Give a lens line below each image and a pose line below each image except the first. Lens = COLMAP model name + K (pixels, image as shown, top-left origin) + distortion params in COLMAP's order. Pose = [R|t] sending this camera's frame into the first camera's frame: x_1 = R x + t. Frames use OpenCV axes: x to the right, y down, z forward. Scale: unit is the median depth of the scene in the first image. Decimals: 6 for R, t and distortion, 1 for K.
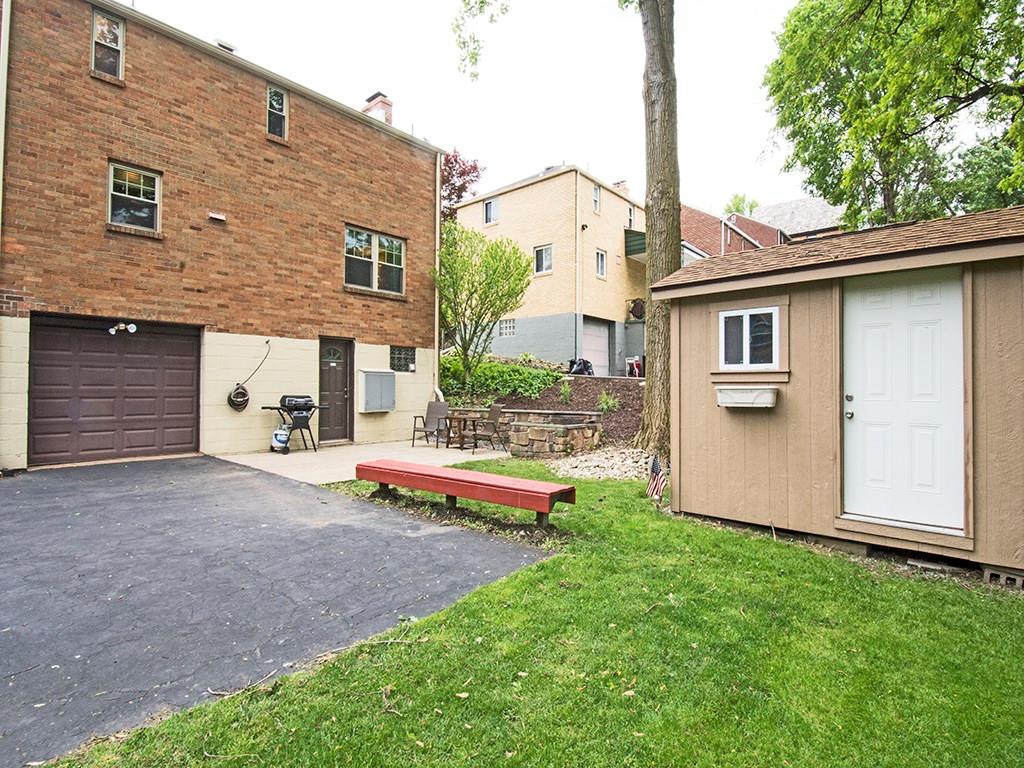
lens RADIAL K [[530.9, 0, 511.3], [0, 530.9, 381.4], [0, 0, 1]] dist [0.002073, 0.000633]
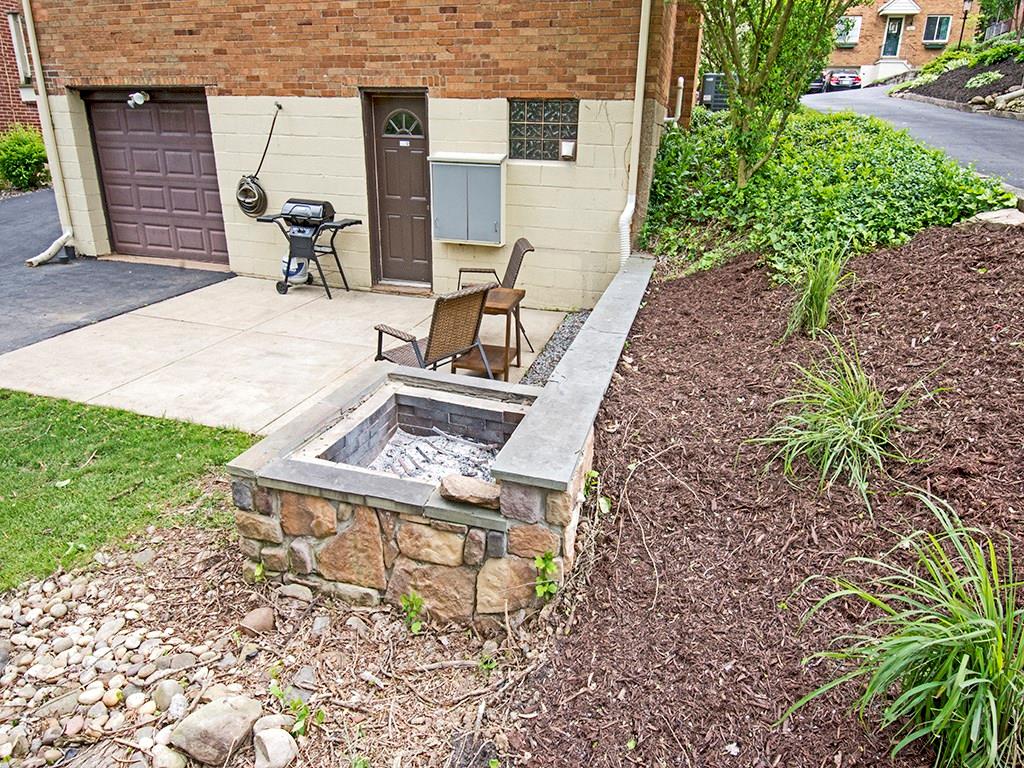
lens RADIAL K [[624.9, 0, 513.7], [0, 624.9, 385.4], [0, 0, 1]] dist [0.001608, -0.007238]
pose [[0.376269, 0.323435, -0.868223, 0.399396], [-0.025416, 0.940340, 0.339286, -0.022171], [0.926162, -0.105596, 0.362042, 0.974240]]
